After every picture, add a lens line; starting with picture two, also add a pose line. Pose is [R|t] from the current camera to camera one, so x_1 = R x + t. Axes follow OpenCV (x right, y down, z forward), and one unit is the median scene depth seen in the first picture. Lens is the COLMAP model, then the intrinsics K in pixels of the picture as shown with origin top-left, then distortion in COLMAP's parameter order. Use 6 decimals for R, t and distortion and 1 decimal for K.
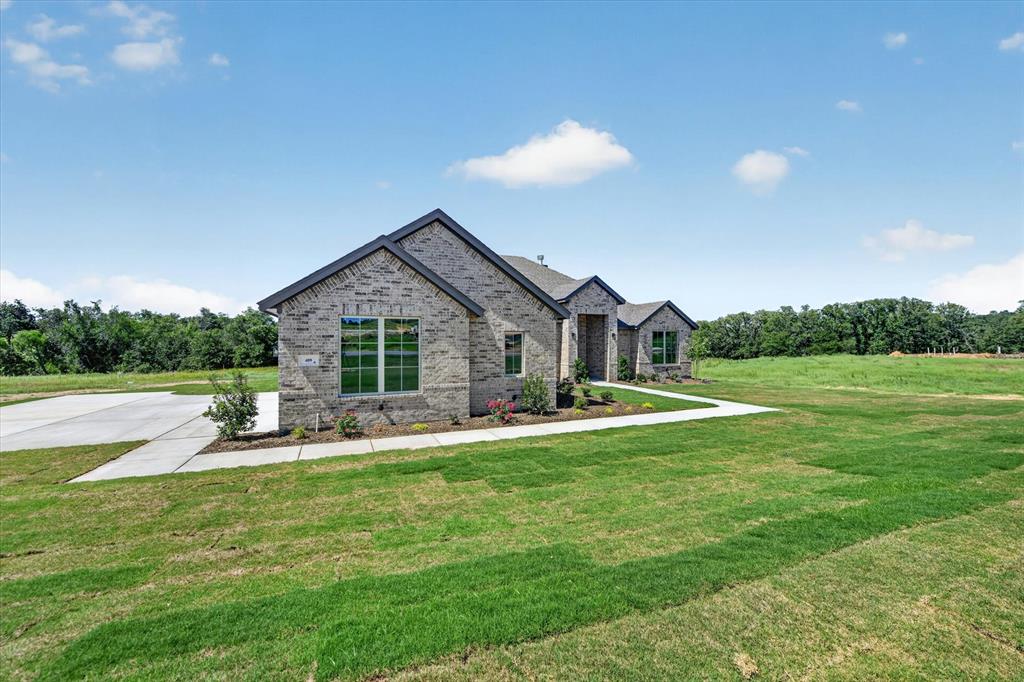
lens RADIAL K [[408.6, 0, 508.2], [0, 408.6, 339.6], [0, 0, 1]] dist [-0.000079, -0.000085]
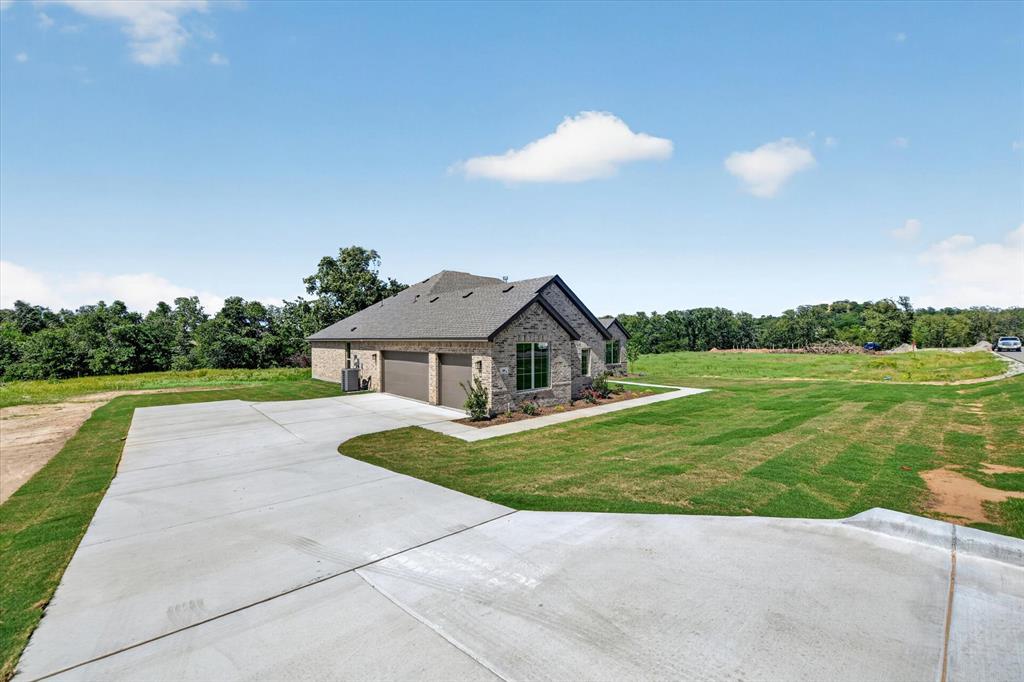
lens RADIAL K [[408.6, 0, 508.2], [0, 408.6, 339.6], [0, 0, 1]] dist [-0.000079, -0.000085]
pose [[0.949475, -0.003777, 0.313820, -0.150260], [0.001343, 0.999967, 0.007971, -0.013026], [-0.313839, -0.007147, 0.949449, -0.083801]]
